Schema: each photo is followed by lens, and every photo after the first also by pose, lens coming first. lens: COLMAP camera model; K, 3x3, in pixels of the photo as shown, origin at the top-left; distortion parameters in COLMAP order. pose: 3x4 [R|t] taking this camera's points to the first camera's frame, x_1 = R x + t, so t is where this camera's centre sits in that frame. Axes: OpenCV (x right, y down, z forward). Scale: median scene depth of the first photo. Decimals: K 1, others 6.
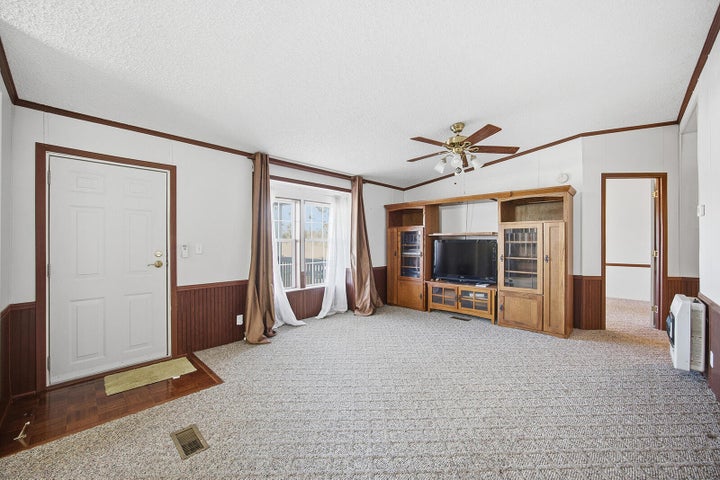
lens RADIAL K [[287.3, 0, 359.4], [0, 287.3, 240.3], [0, 0, 1]] dist [-0.009805, -0.000384]
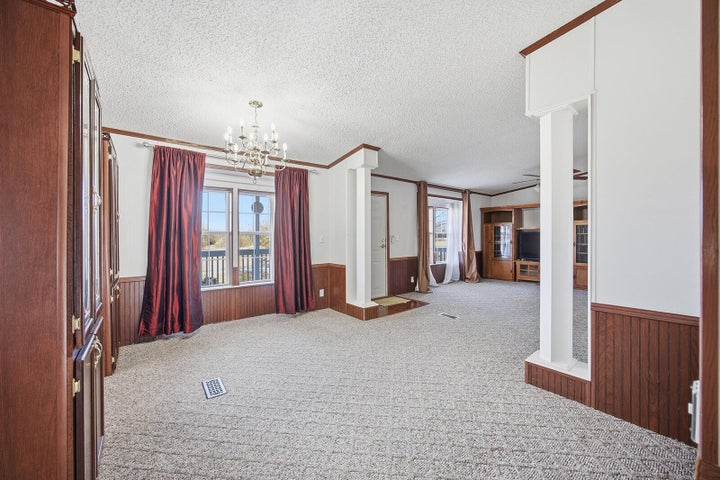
lens RADIAL K [[287.3, 0, 361.2], [0, 287.3, 236.3], [0, 0, 1]] dist [-0.009805, -0.000384]
pose [[0.994637, -0.001886, -0.103413, -0.410413], [0.003111, 0.999927, 0.011690, -0.001837], [0.103383, -0.011949, 0.994570, -0.549395]]
